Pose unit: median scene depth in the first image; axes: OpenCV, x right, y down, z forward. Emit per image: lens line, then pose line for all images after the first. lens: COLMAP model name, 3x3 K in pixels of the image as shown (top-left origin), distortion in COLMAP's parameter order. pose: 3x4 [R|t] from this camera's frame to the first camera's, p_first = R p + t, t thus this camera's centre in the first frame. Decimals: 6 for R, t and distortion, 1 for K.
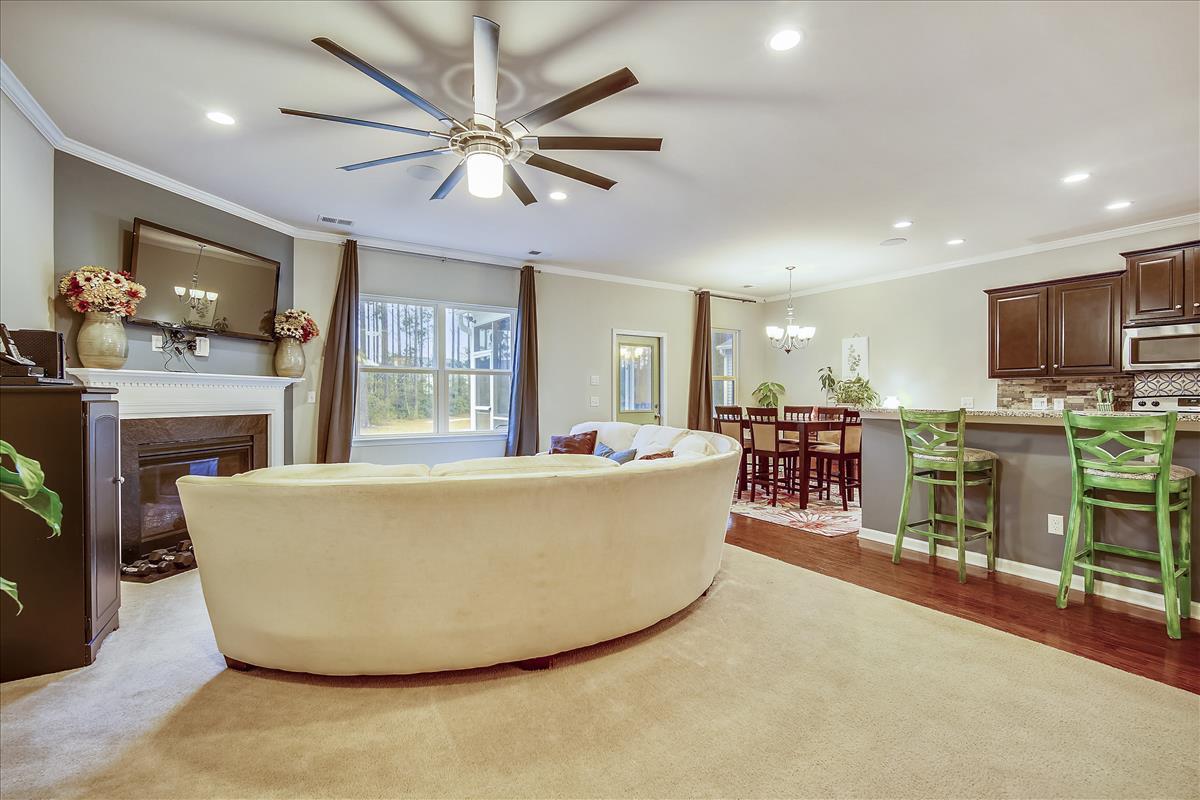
lens RADIAL K [[516.6, 0, 596.2], [0, 516.6, 404.8], [0, 0, 1]] dist [-0.024841, 0.007897]
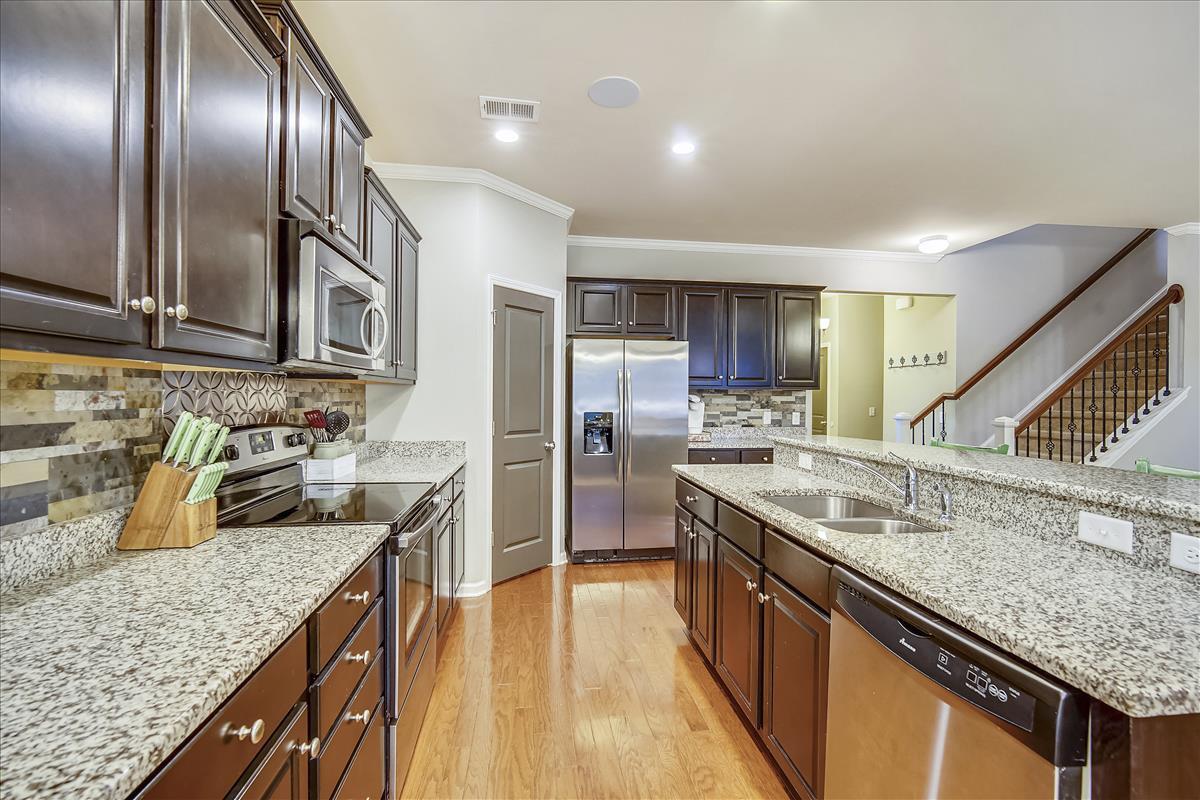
lens RADIAL K [[524.9, 0, 594.8], [0, 524.9, 399.7], [0, 0, 1]] dist [-0.006706, 0.000806]
pose [[-0.905528, -0.008887, 0.424194, 0.614775], [0.001463, 0.999709, 0.024068, -0.041492], [-0.424285, 0.022415, -0.905251, 1.051851]]
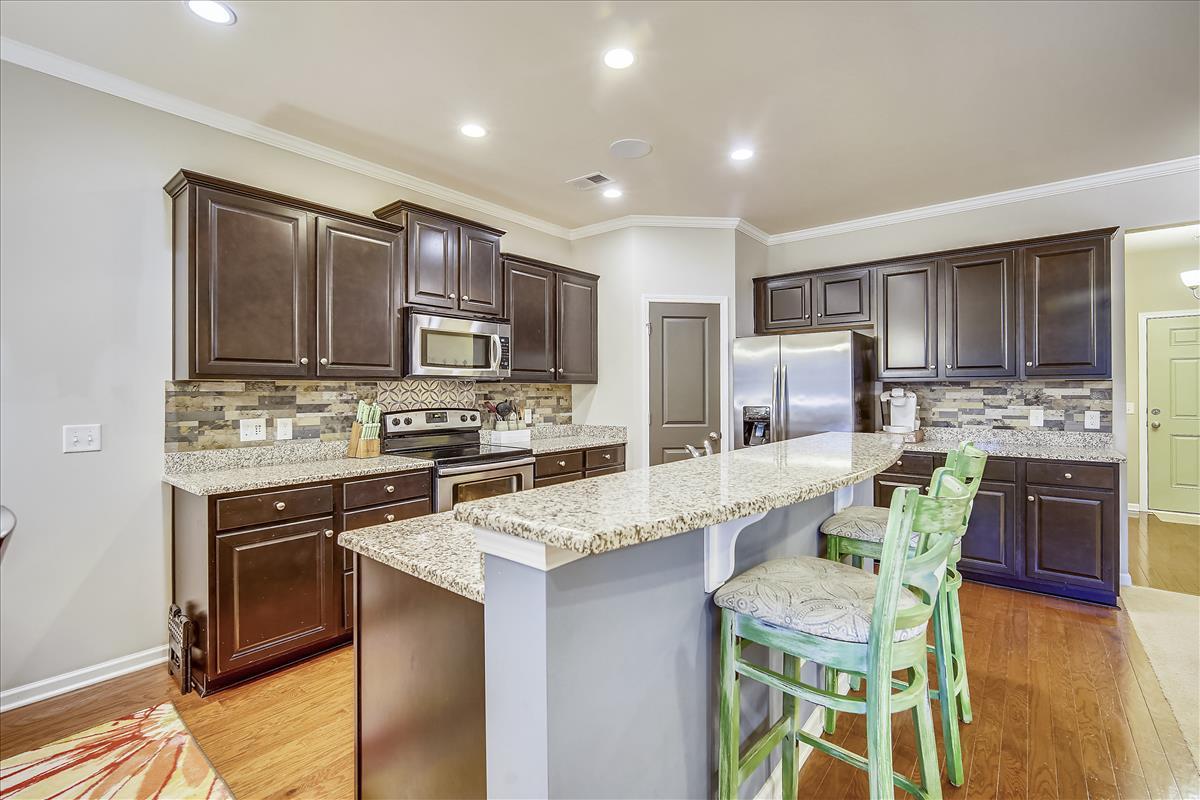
lens RADIAL K [[533.9, 0, 602.7], [0, 533.9, 393.2], [0, 0, 1]] dist [-0.010360, 0.000178]
pose [[-0.310695, -0.001868, 0.950508, 0.242570], [0.021390, 0.999731, 0.008957, -0.037392], [-0.950269, 0.023114, -0.310571, 0.834876]]
